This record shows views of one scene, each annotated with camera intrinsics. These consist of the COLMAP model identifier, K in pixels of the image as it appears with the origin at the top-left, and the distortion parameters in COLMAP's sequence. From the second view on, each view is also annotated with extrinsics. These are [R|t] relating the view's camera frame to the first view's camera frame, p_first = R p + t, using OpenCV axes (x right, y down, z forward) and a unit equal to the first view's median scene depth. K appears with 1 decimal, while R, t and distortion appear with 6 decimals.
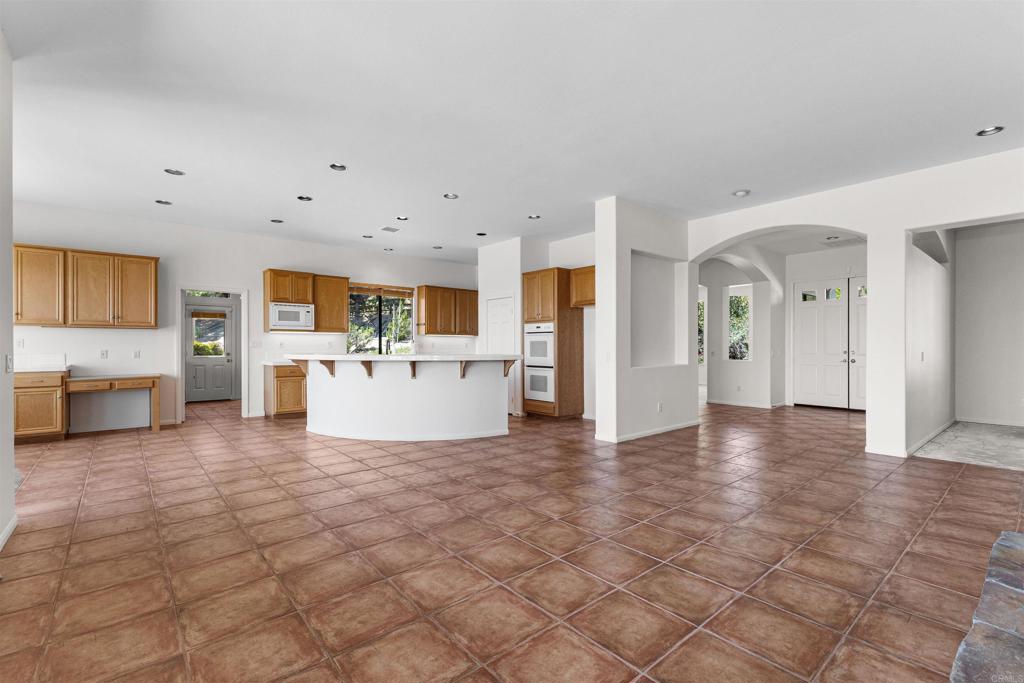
lens RADIAL K [[444.3, 0, 519.6], [0, 444.3, 346.8], [0, 0, 1]] dist [0.013720, -0.002696]
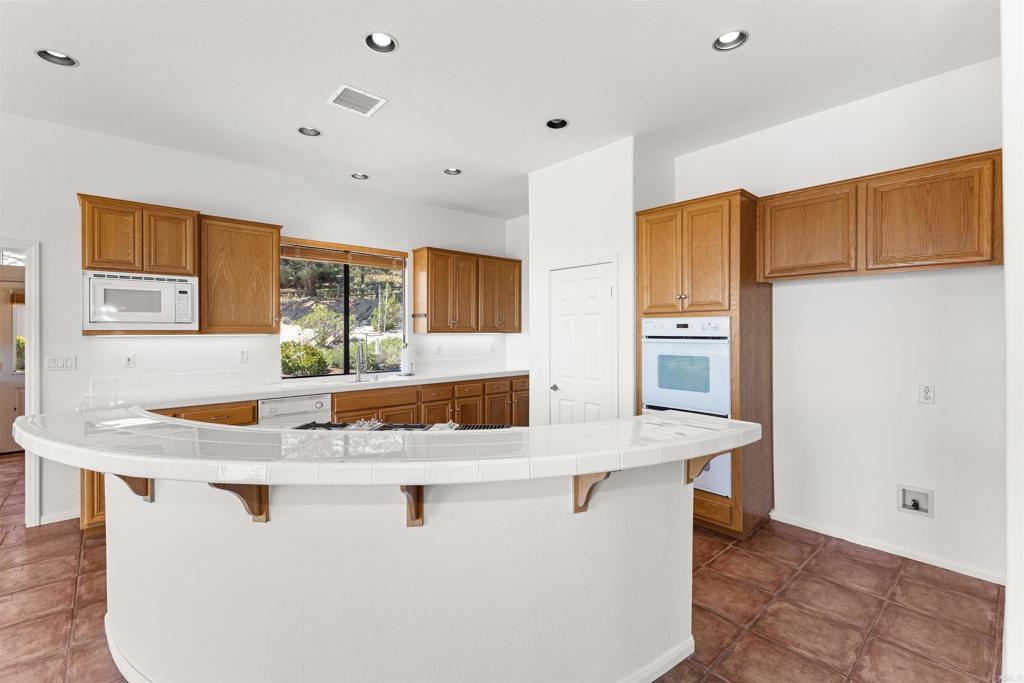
lens RADIAL K [[444.3, 0, 522.6], [0, 444.3, 330.8], [0, 0, 1]] dist [0.013720, -0.002696]
pose [[0.999598, -0.001682, 0.028285, -0.156610], [0.001695, 0.999998, -0.000441, -0.044988], [-0.028285, 0.000489, 0.999600, 0.628970]]
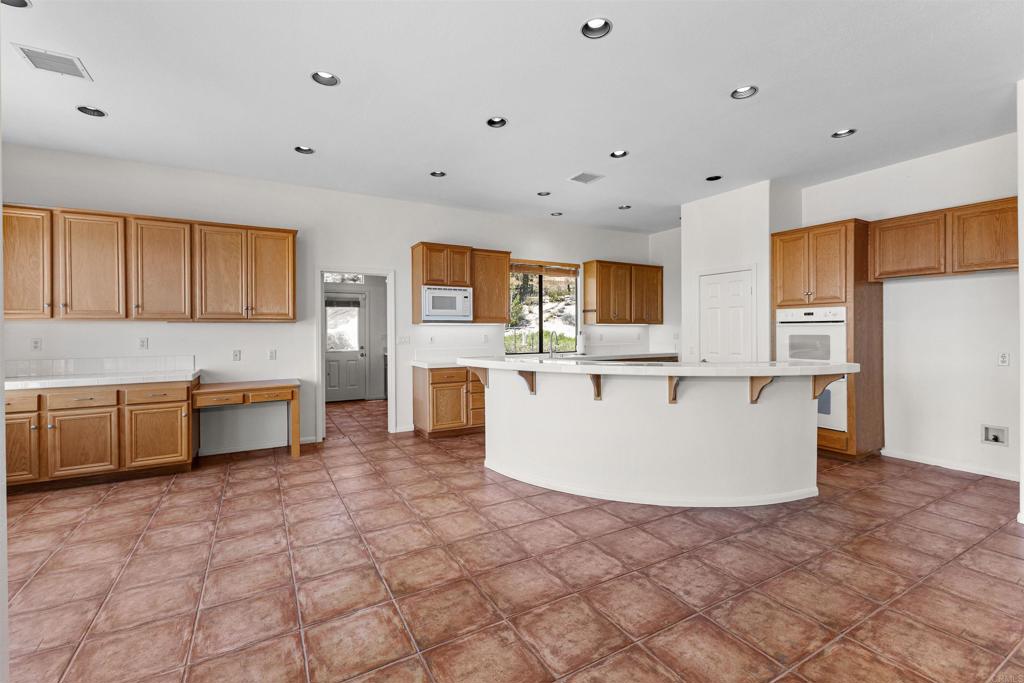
lens RADIAL K [[444.3, 0, 524.3], [0, 444.3, 330.5], [0, 0, 1]] dist [0.013720, -0.002696]
pose [[0.982493, -0.004526, -0.186243, -0.283332], [0.004708, 0.999989, 0.000537, -0.025492], [0.186238, -0.001404, 0.982504, 0.322859]]
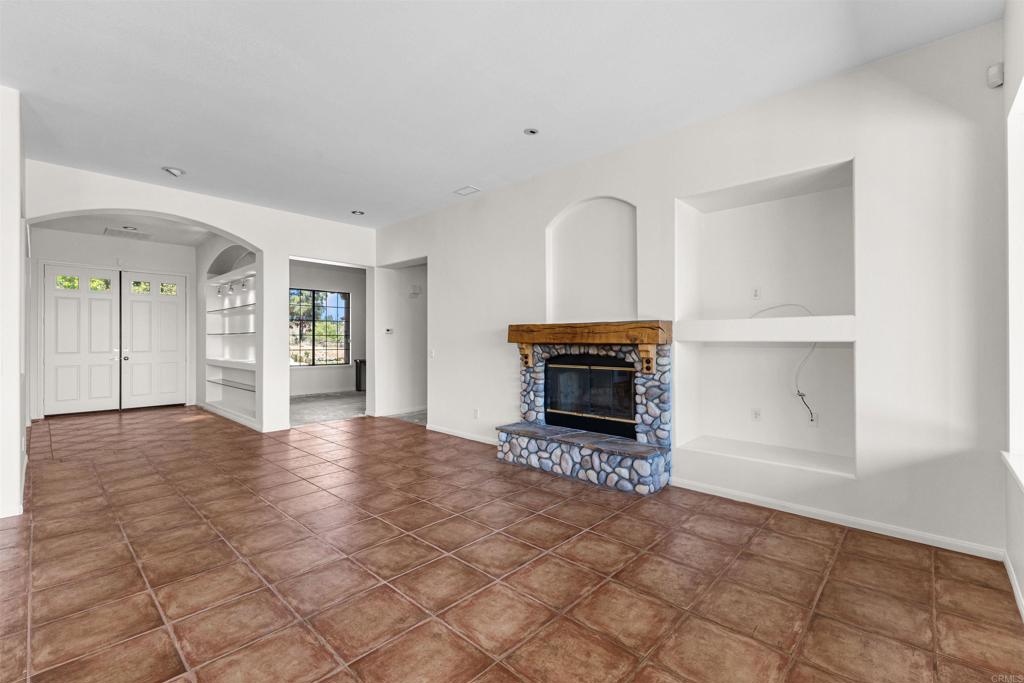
lens RADIAL K [[444.3, 0, 512.0], [0, 444.3, 337.9], [0, 0, 1]] dist [0.013720, -0.002696]
pose [[-0.101831, 0.007659, 0.994772, -0.373131], [-0.000872, 0.999969, -0.007789, -0.006996], [-0.994801, -0.001661, -0.101821, 0.372668]]
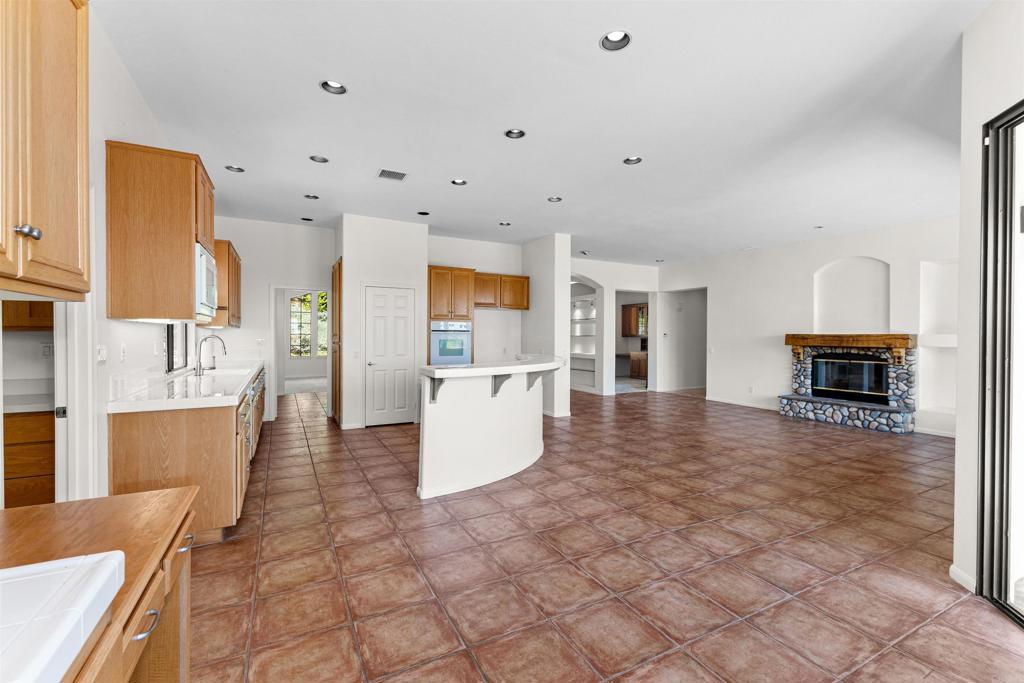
lens RADIAL K [[444.3, 0, 503.6], [0, 444.3, 337.3], [0, 0, 1]] dist [0.013720, -0.002696]
pose [[0.243639, -0.001346, 0.969865, -1.004759], [-0.006234, 0.999976, 0.002954, -0.025038], [-0.969846, -0.006766, 0.243625, 0.753888]]
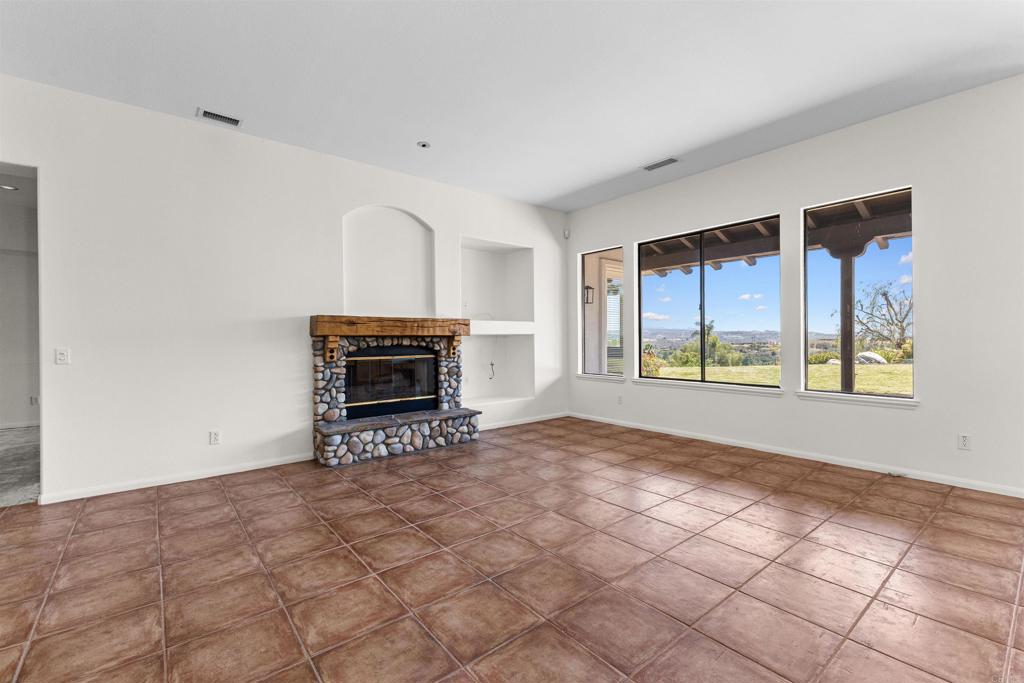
lens RADIAL K [[444.3, 0, 519.9], [0, 444.3, 340.6], [0, 0, 1]] dist [0.013720, -0.002696]
pose [[-0.999718, 0.005819, 0.023022, 0.060582], [0.005945, 0.999968, 0.005421, 0.001094], [-0.022990, 0.005556, -0.999720, 0.950314]]
